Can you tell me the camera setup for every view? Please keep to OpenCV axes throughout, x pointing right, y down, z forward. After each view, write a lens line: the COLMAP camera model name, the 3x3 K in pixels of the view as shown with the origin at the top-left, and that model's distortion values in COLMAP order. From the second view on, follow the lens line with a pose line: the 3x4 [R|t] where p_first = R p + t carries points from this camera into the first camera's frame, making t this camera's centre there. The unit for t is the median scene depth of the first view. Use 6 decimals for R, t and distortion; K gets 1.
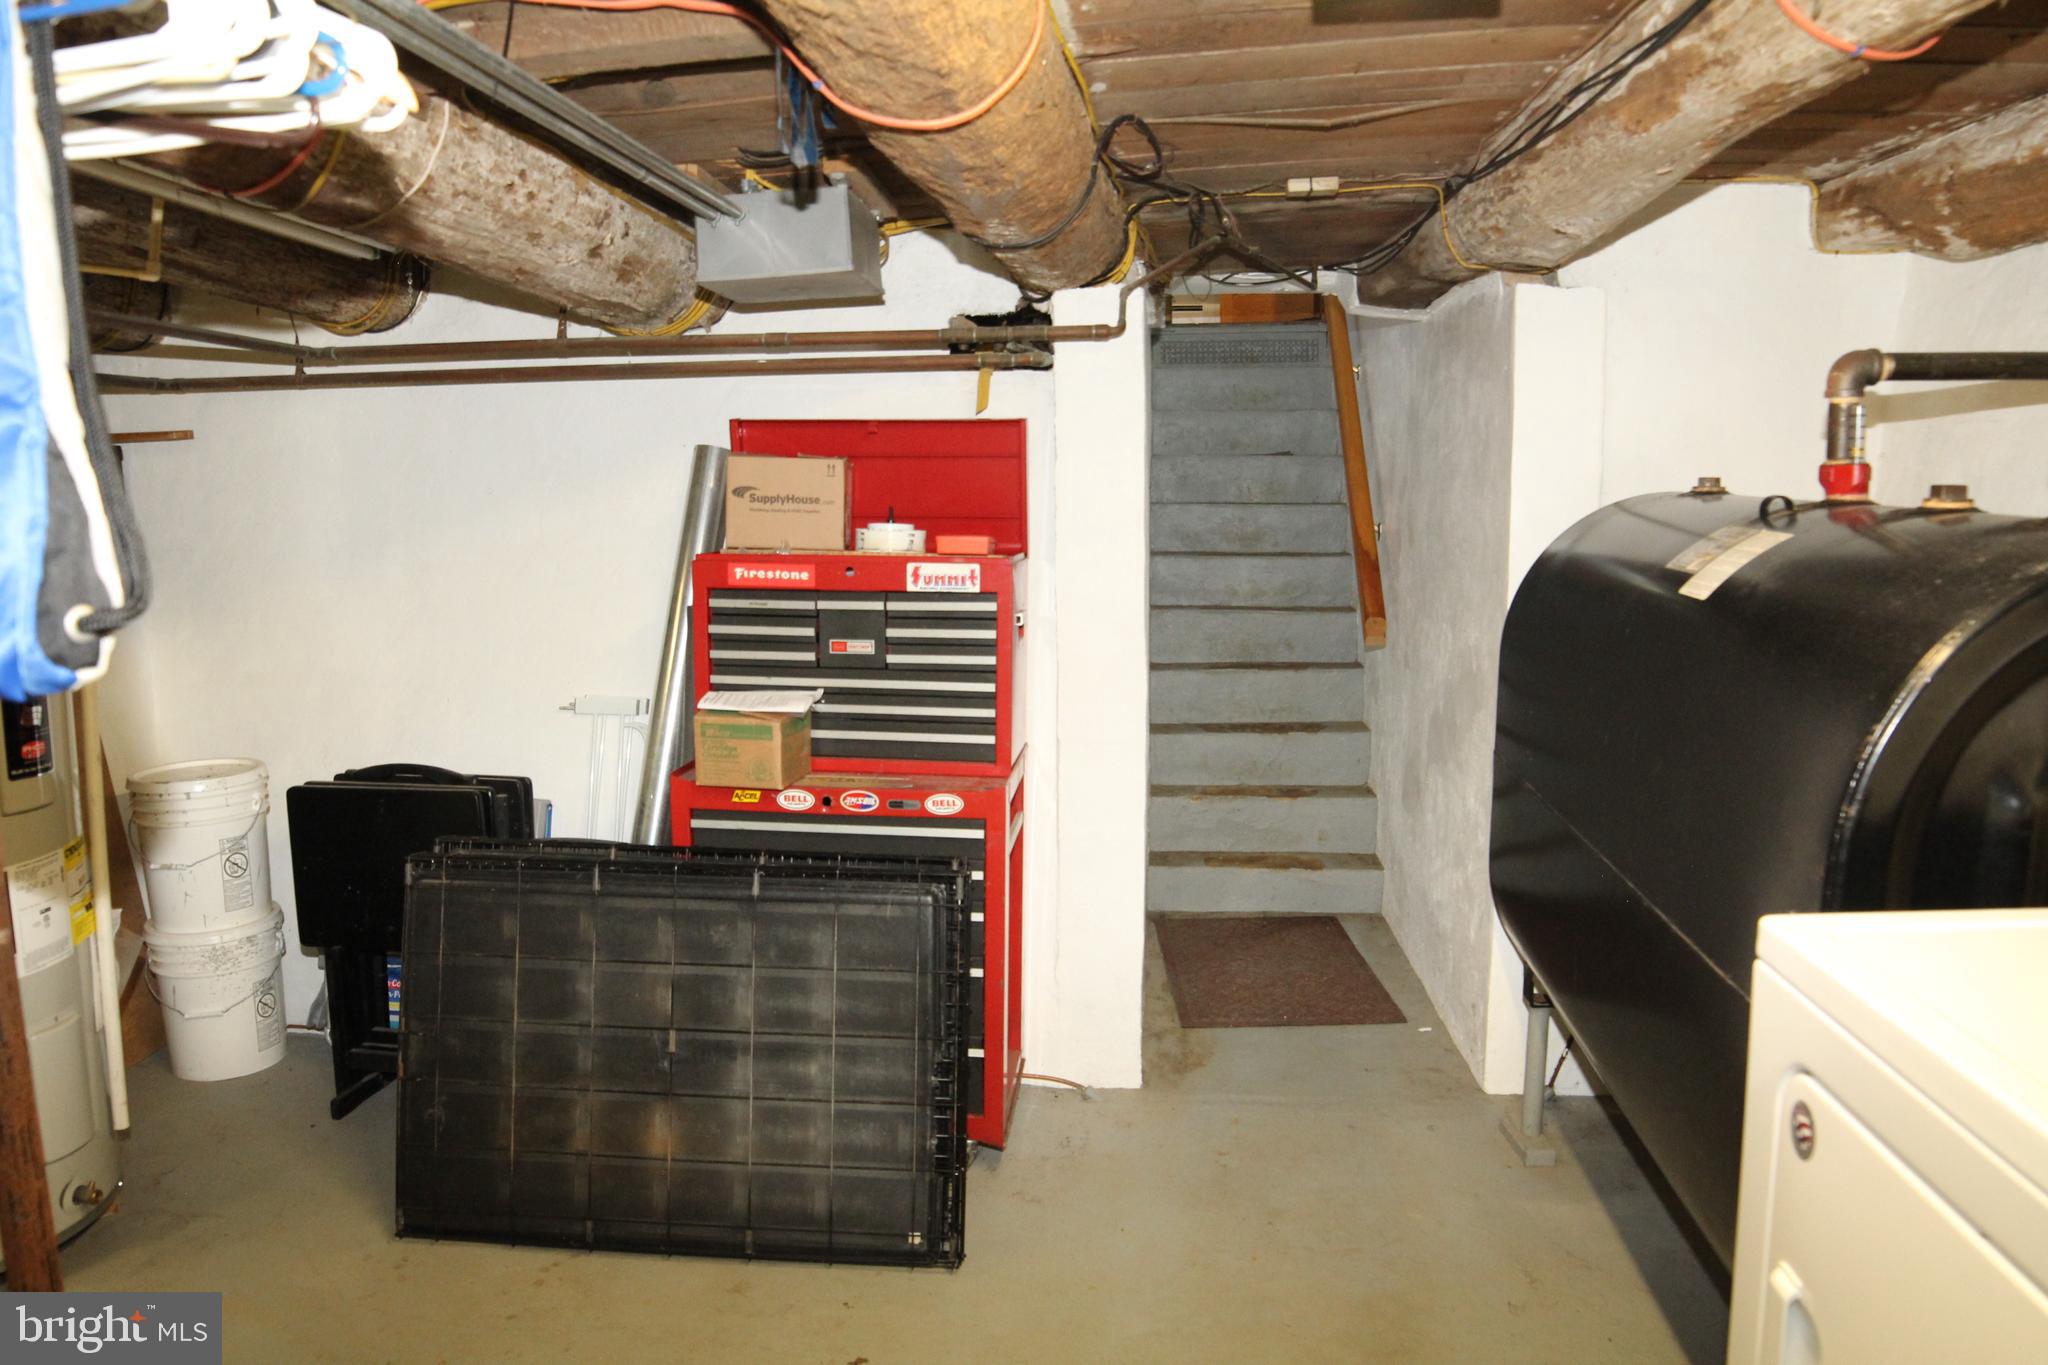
lens RADIAL K [[1361.0, 0, 1031.6], [0, 1361.0, 688.6], [0, 0, 1]] dist [-0.119058, 0.052221]
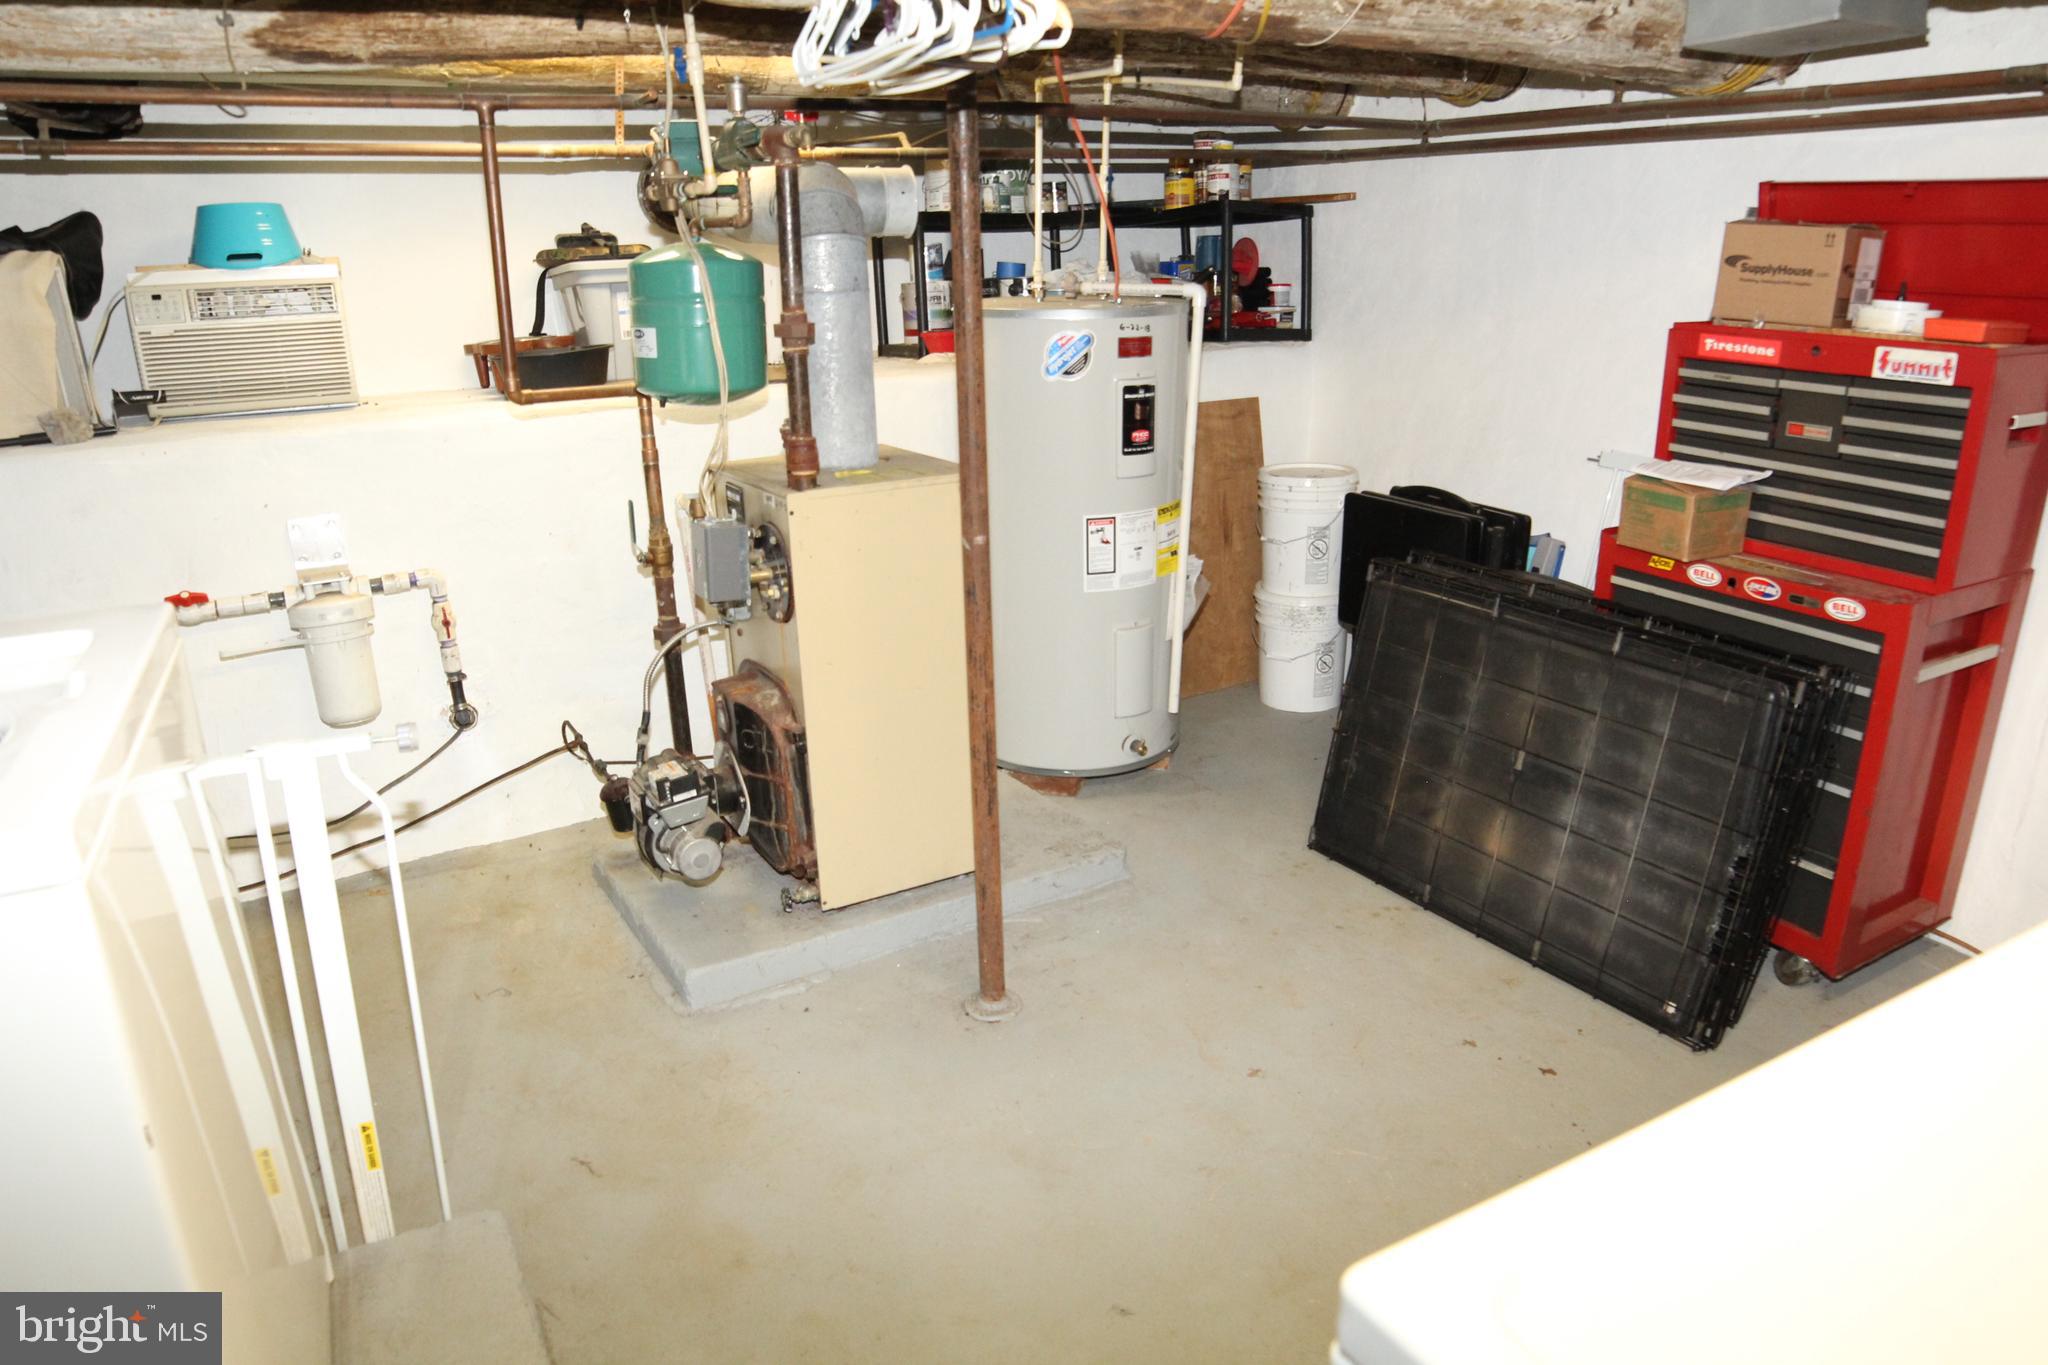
lens RADIAL K [[1361.0, 0, 1024.1], [0, 1361.0, 691.3], [0, 0, 1]] dist [-0.119058, 0.052221]
pose [[0.564117, 0.252737, -0.786064, 0.336805], [-0.095237, 0.965565, 0.242104, -0.025088], [0.820184, -0.061712, 0.568761, 0.013644]]
